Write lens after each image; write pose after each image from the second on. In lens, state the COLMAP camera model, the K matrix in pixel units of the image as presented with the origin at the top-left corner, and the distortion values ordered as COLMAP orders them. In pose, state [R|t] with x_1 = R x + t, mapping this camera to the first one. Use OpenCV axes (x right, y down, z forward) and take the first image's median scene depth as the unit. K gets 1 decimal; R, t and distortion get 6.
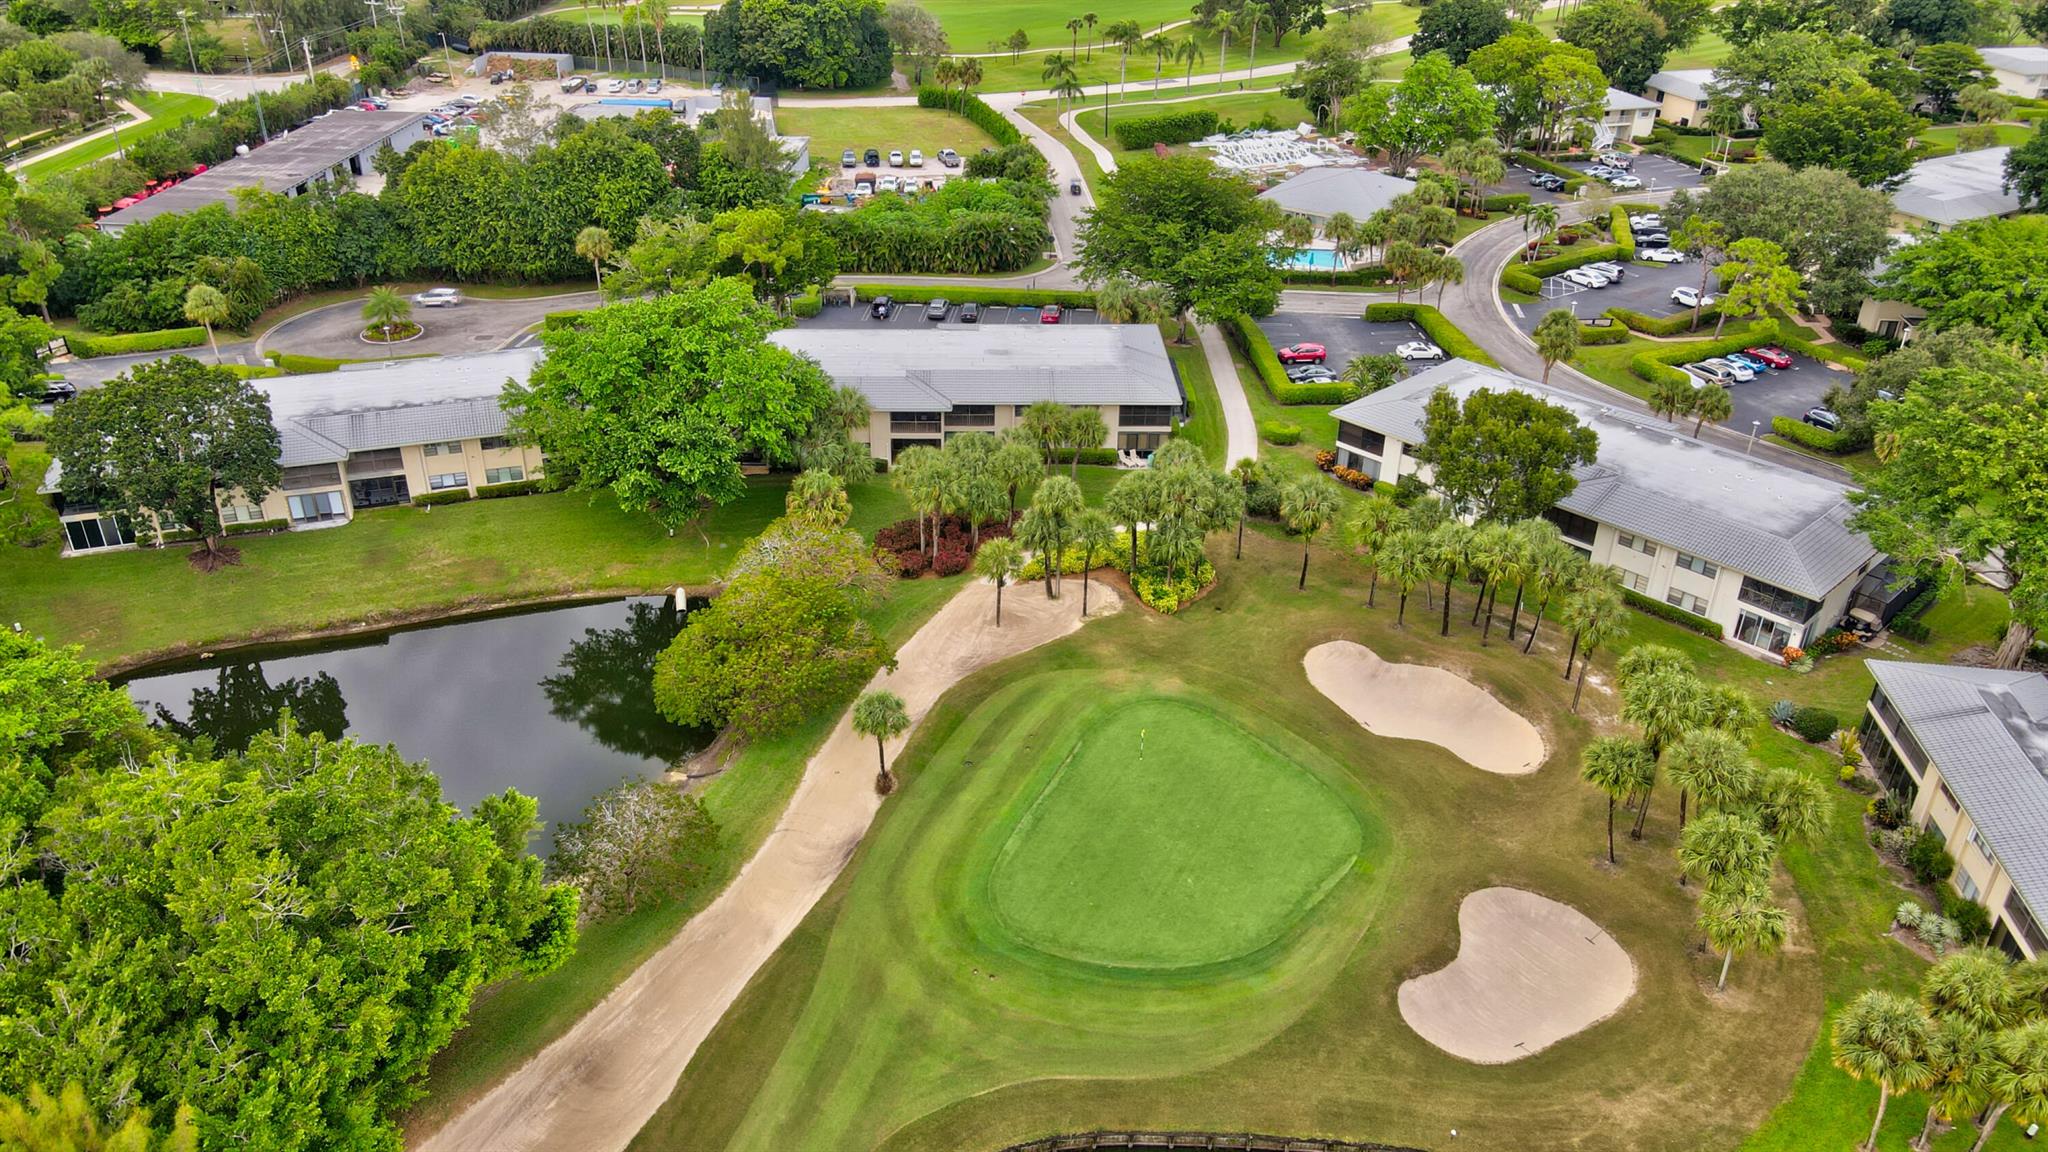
lens RADIAL K [[1478.6, 0, 1024.0], [0, 1478.6, 576.0], [0, 0, 1]] dist [-0.005210, 0.046758]
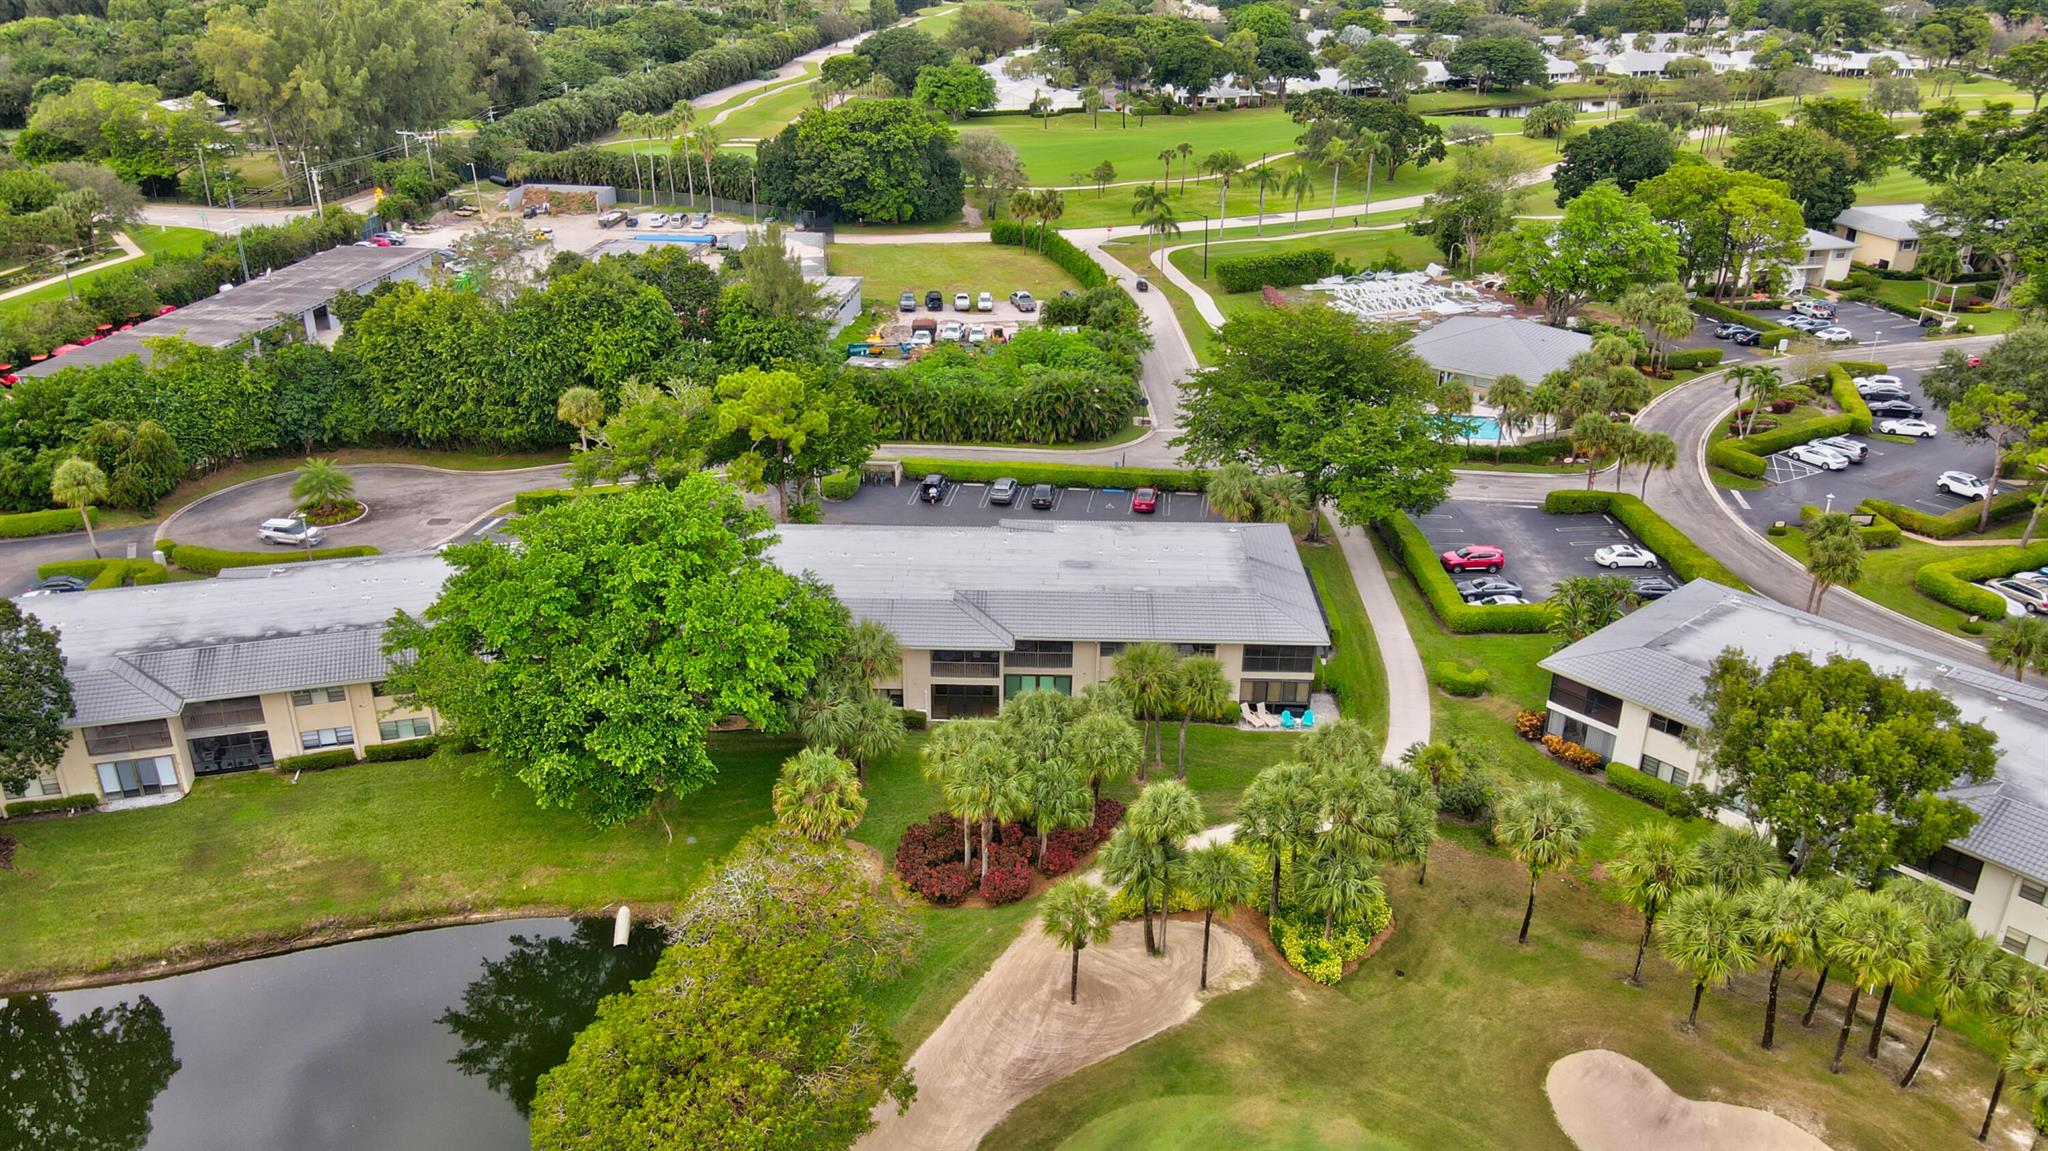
lens RADIAL K [[1478.6, 0, 1024.0], [0, 1478.6, 575.5], [0, 0, 1]] dist [-0.005210, 0.046758]
pose [[0.998615, 0.015305, -0.050334, -0.005990], [-0.019601, 0.996103, -0.085988, -0.067513], [0.048822, 0.086855, 0.995024, 0.212478]]
